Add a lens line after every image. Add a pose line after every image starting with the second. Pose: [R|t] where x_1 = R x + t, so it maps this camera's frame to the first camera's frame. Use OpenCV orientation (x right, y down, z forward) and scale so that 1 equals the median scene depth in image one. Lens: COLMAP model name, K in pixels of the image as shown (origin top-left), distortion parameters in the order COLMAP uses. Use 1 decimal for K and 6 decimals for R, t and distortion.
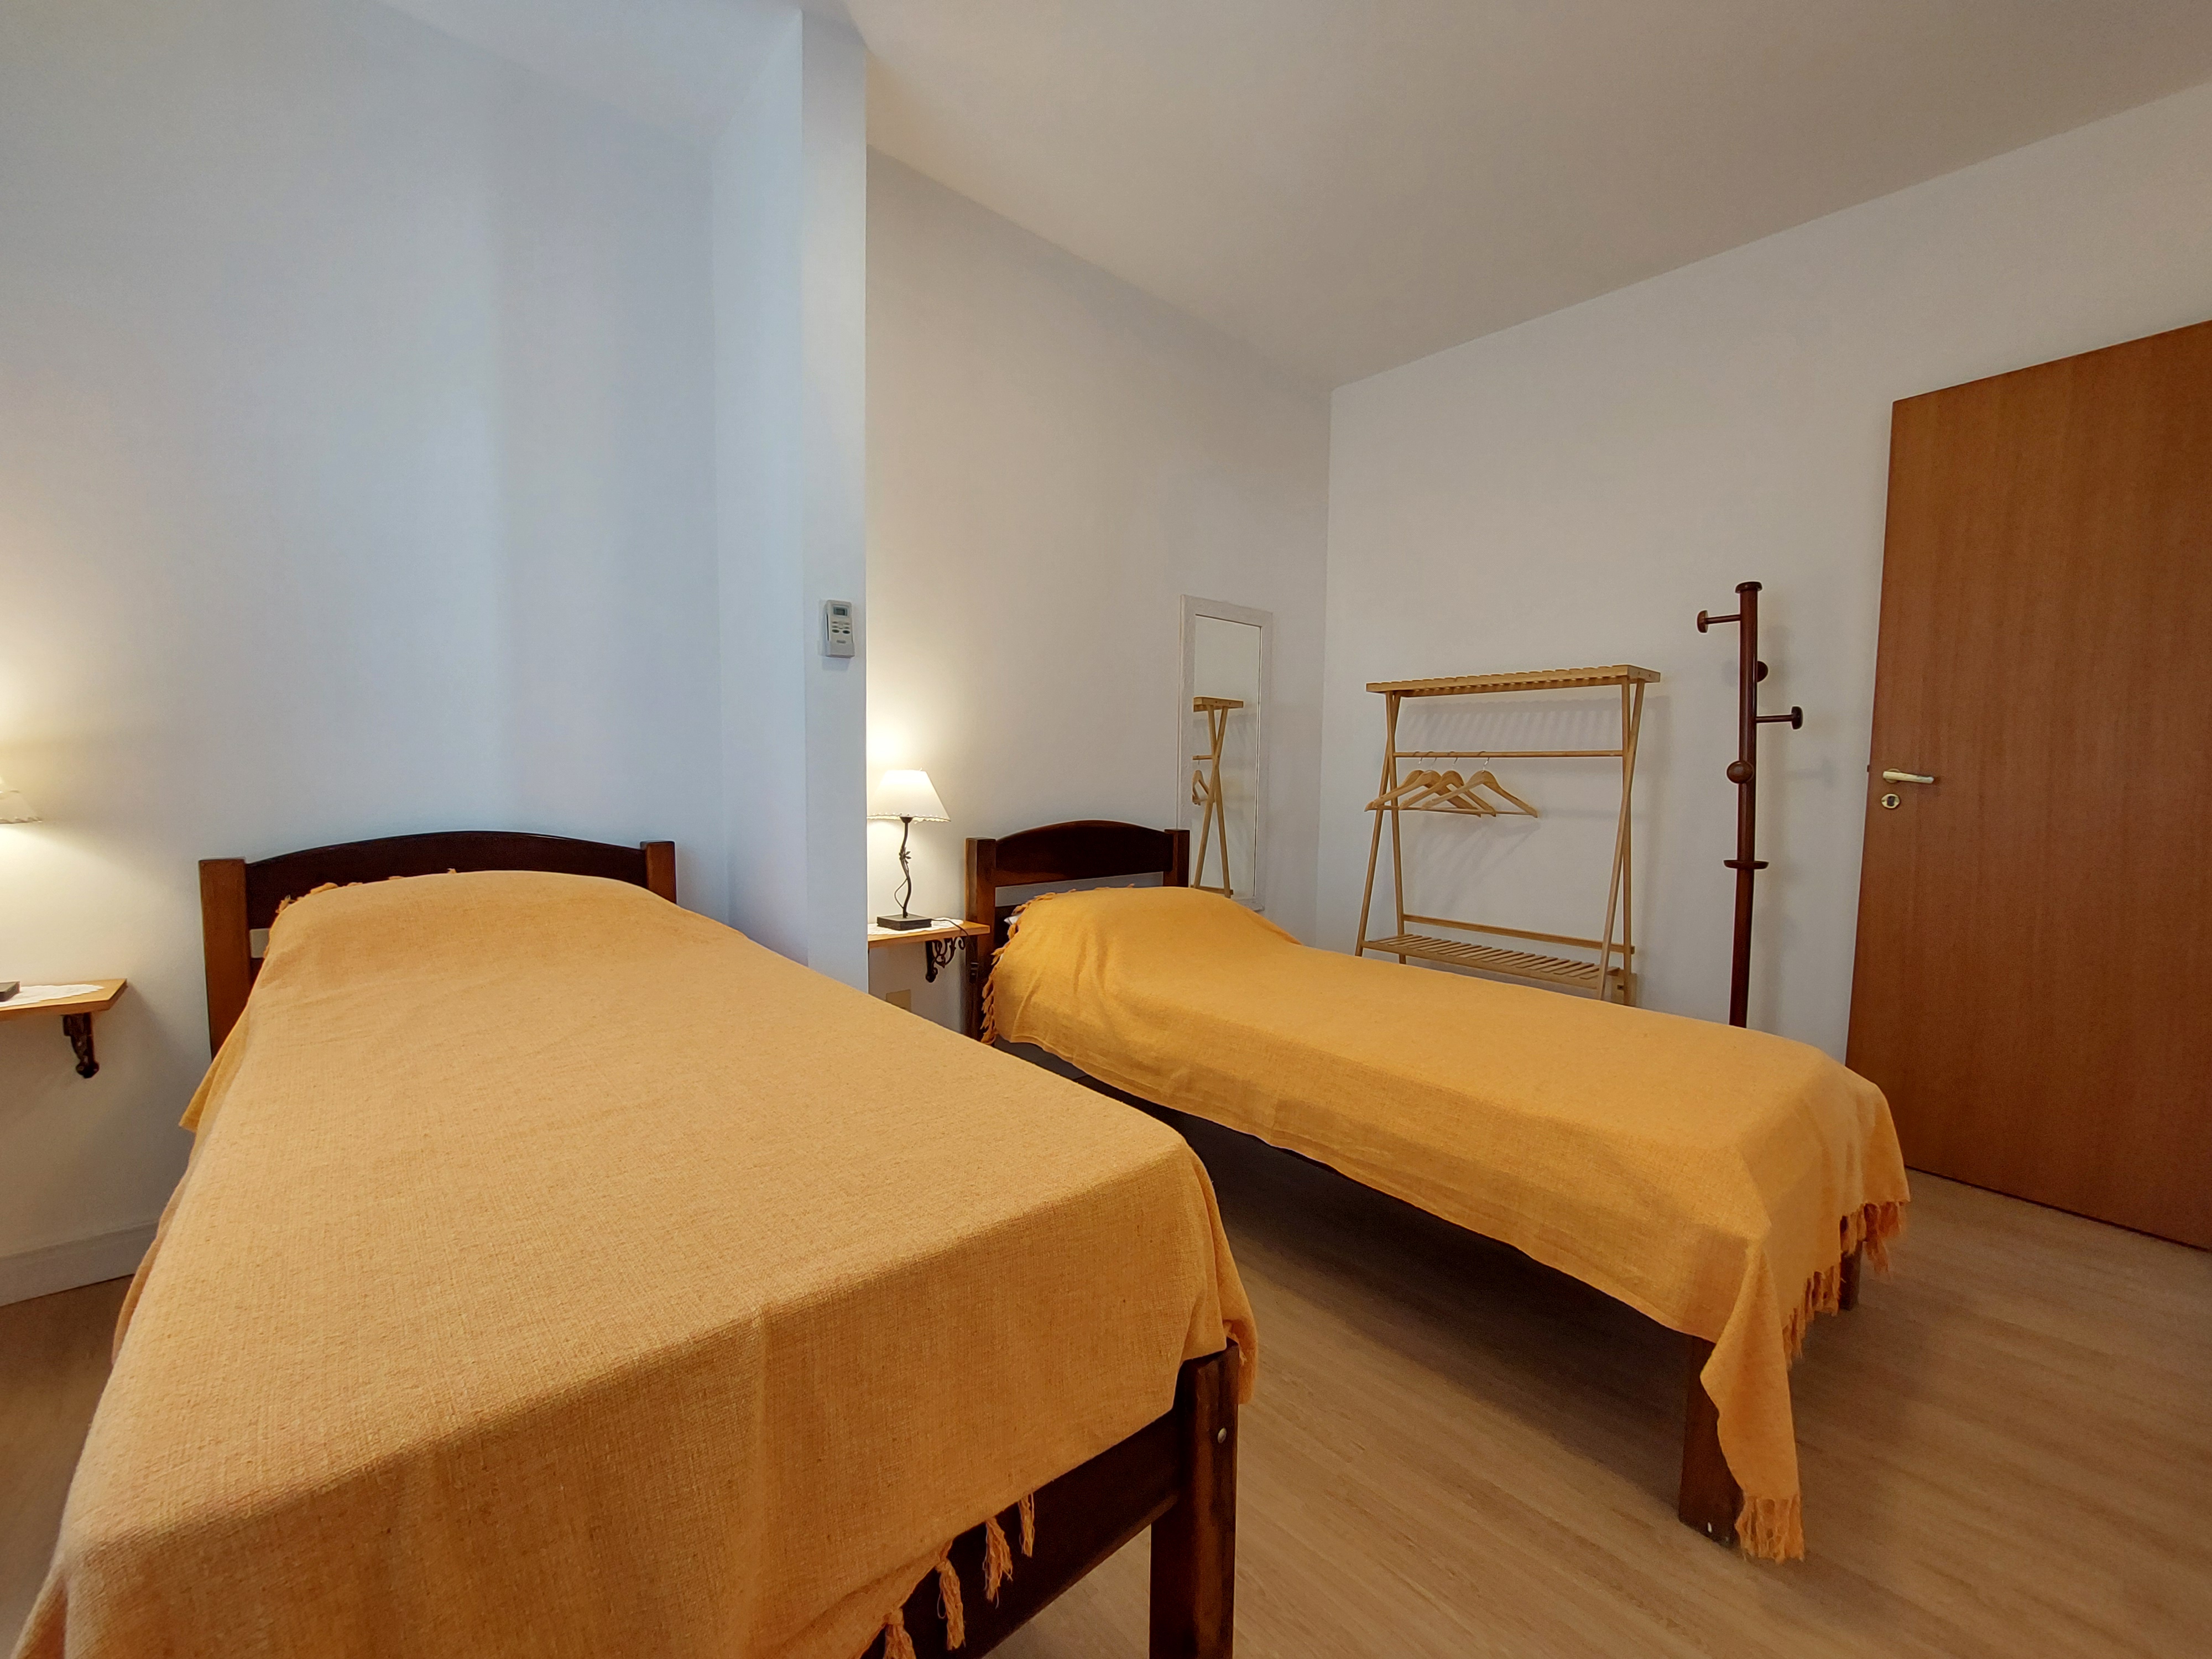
lens RADIAL K [[888.8, 0, 1097.0], [0, 888.8, 832.5], [0, 0, 1]] dist [-0.023492, 0.003405]
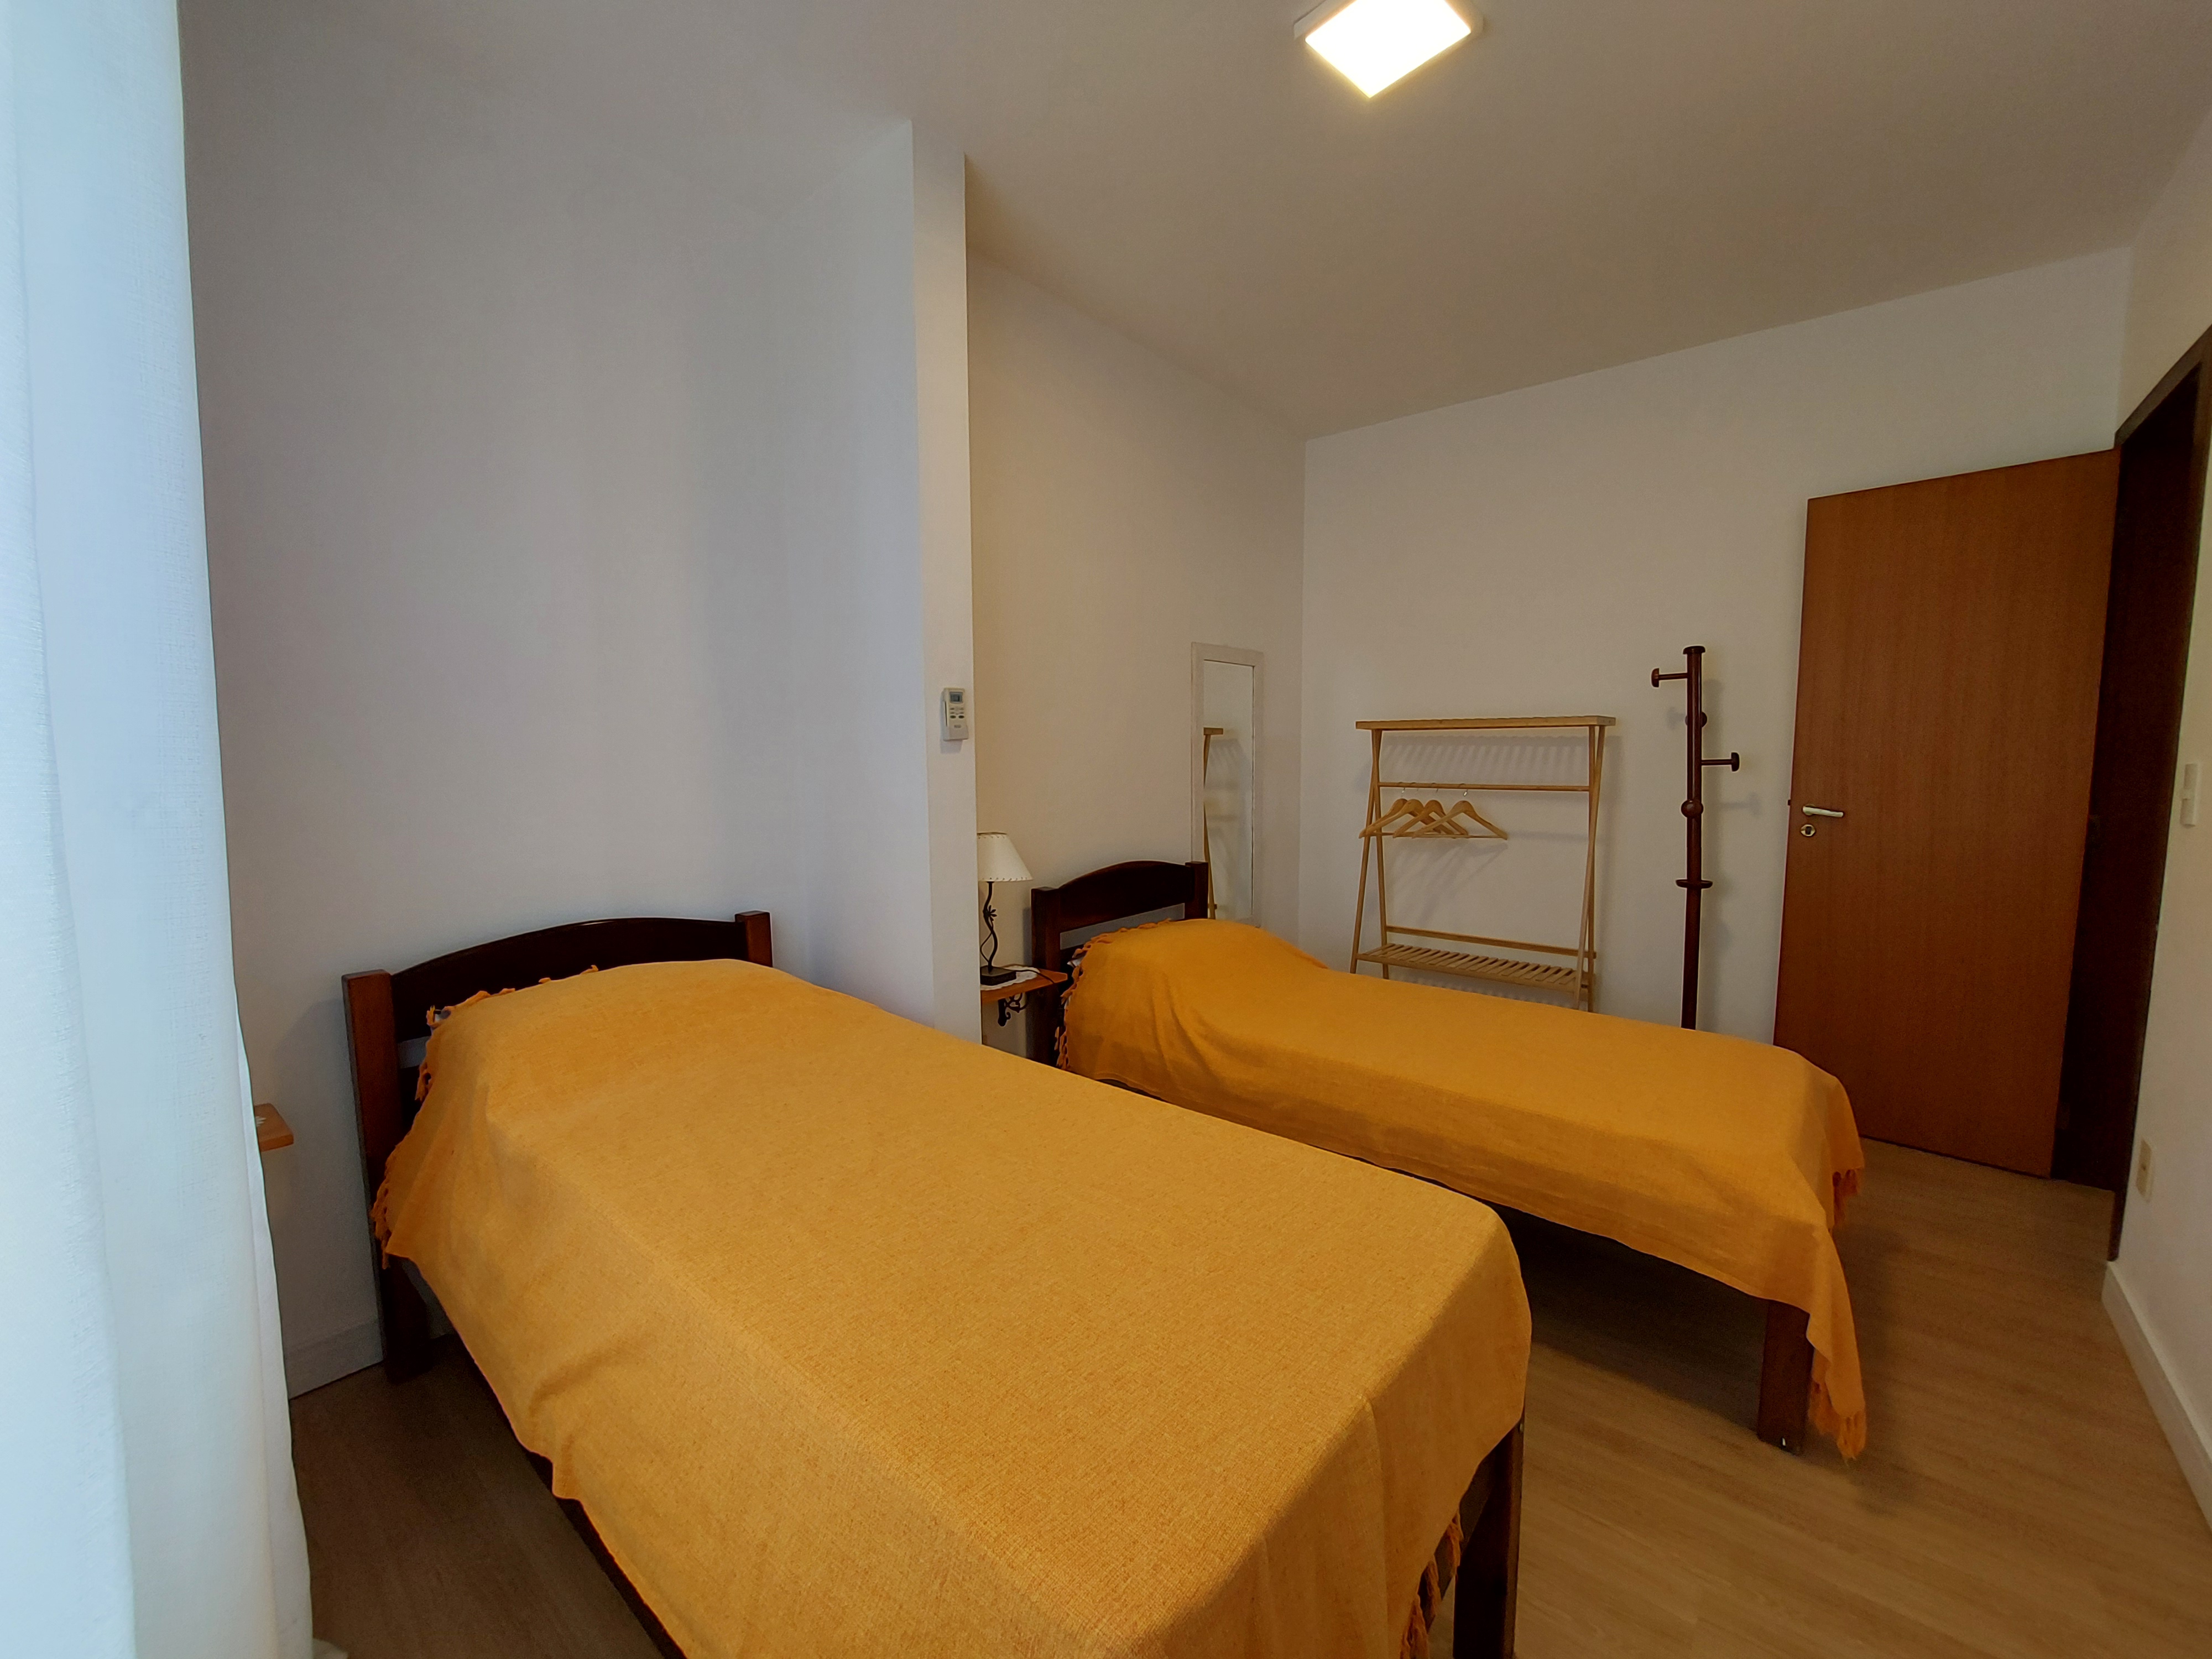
lens RADIAL K [[888.8, 0, 1104.2], [0, 888.8, 835.3], [0, 0, 1]] dist [-0.023492, 0.003405]
pose [[0.989210, -0.035481, 0.142144, -0.238688], [0.031861, 0.999109, 0.027663, -0.096046], [-0.142999, -0.022836, 0.989459, -0.069095]]
